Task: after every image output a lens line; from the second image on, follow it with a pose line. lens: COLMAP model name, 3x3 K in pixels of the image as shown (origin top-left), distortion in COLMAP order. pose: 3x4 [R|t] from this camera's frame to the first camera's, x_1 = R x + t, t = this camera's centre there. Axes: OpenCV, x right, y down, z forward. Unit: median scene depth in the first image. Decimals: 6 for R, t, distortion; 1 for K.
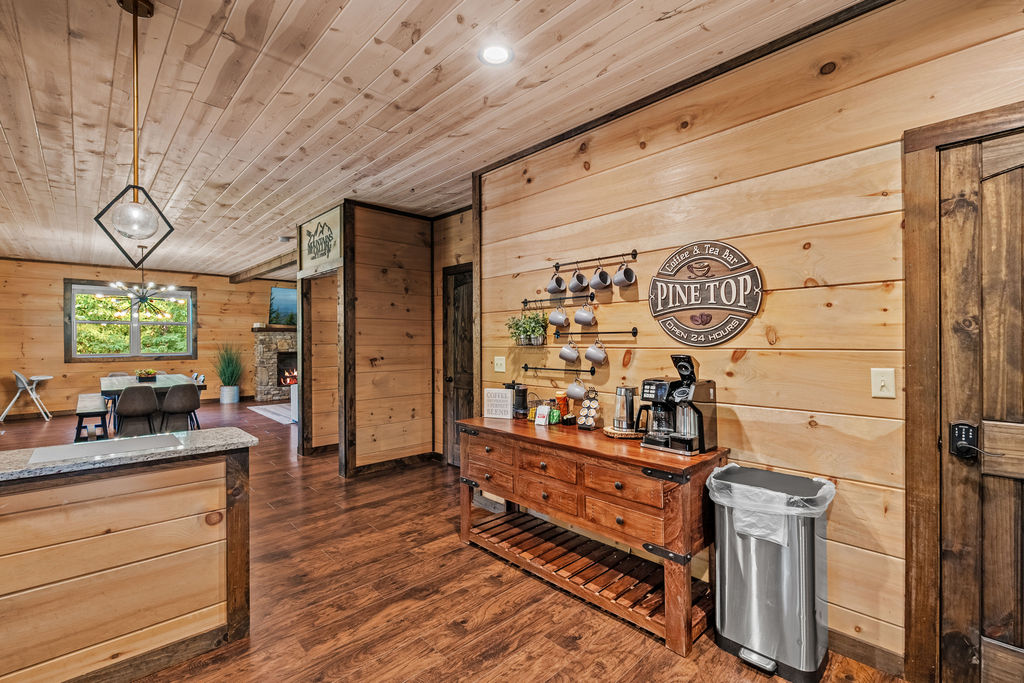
lens RADIAL K [[451.5, 0, 509.6], [0, 451.5, 341.7], [0, 0, 1]] dist [-0.002824, 0.000214]
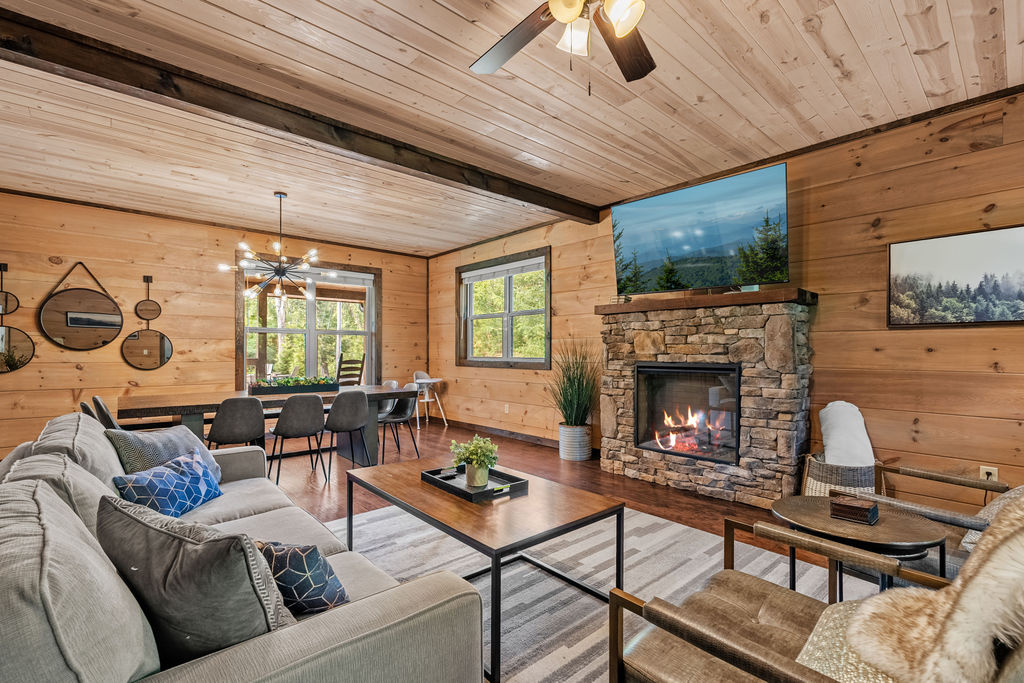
lens RADIAL K [[457.2, 0, 505.6], [0, 457.2, 352.8], [0, 0, 1]] dist [-0.001947, -0.000572]
pose [[-0.038553, 0.003996, -0.999249, -0.267258], [-0.007555, 0.999962, 0.004290, 0.039916], [0.999228, 0.007715, -0.038521, 2.569174]]
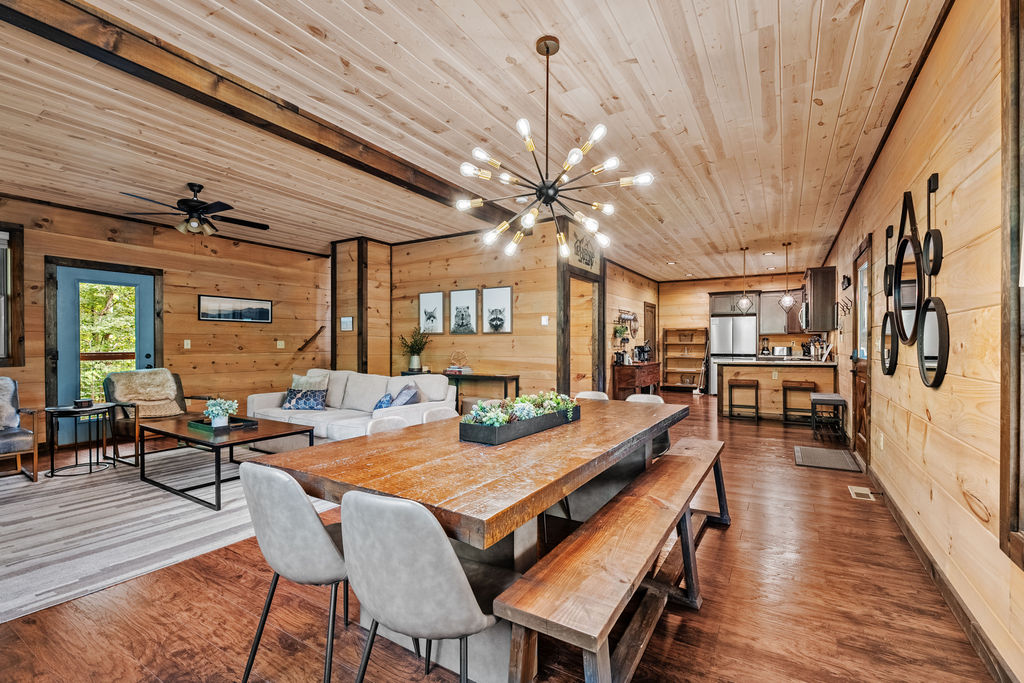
lens RADIAL K [[450.0, 0, 509.0], [0, 450.0, 344.8], [0, 0, 1]] dist [-0.003872, -0.000429]
pose [[-0.256457, 0.001323, 0.966555, -2.158003], [0.005588, 0.999984, 0.000114, 0.044011], [-0.966539, 0.005430, -0.256460, 2.109159]]
